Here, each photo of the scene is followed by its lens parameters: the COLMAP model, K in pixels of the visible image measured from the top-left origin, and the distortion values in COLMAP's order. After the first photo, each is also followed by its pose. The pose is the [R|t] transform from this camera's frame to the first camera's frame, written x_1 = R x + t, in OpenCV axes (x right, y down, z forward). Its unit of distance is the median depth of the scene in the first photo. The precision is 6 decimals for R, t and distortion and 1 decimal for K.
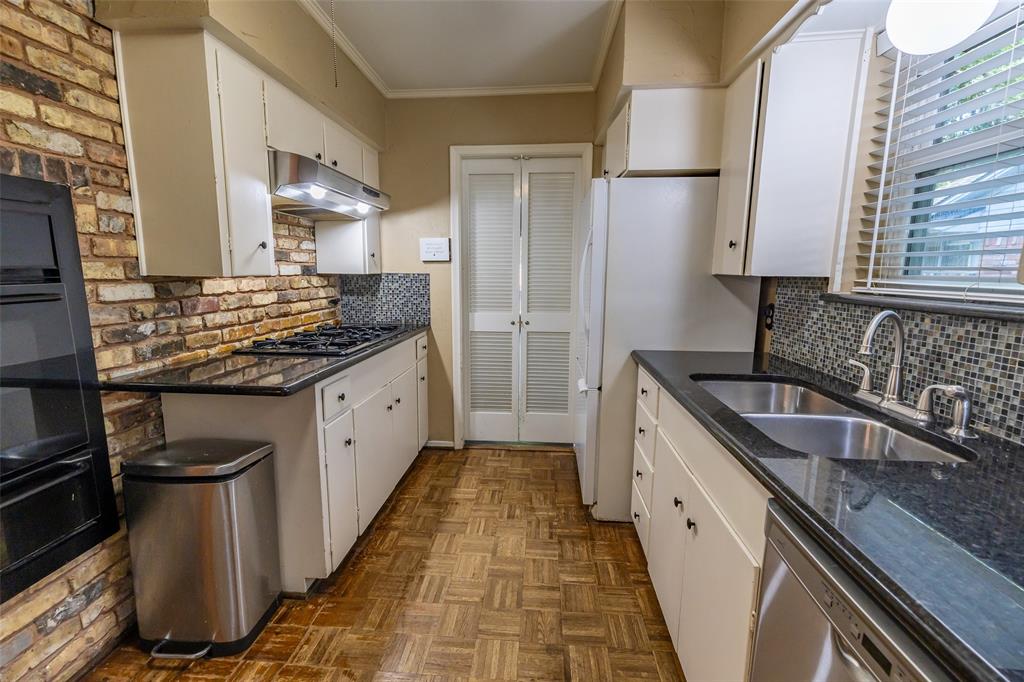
lens RADIAL K [[431.5, 0, 509.8], [0, 431.5, 337.2], [0, 0, 1]] dist [-0.000392, 0.001065]
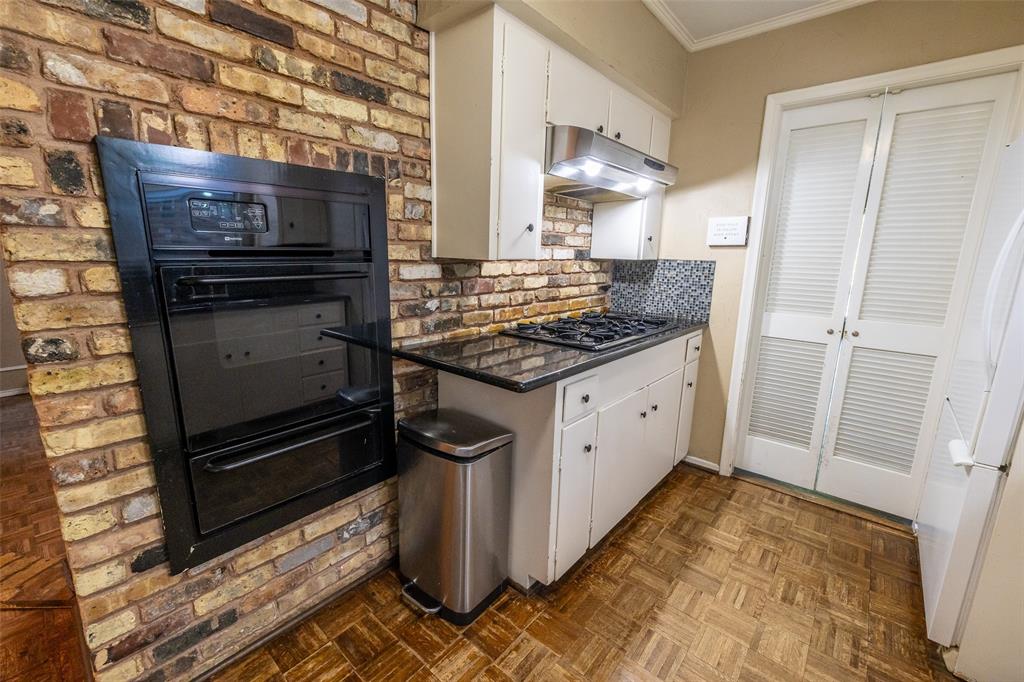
lens RADIAL K [[431.5, 0, 511.6], [0, 431.5, 341.4], [0, 0, 1]] dist [-0.000392, 0.001065]
pose [[0.809894, 0.129238, -0.572162, -0.018542], [-0.104682, 0.991612, 0.075806, -0.028749], [0.577160, -0.001499, 0.816630, 0.178099]]
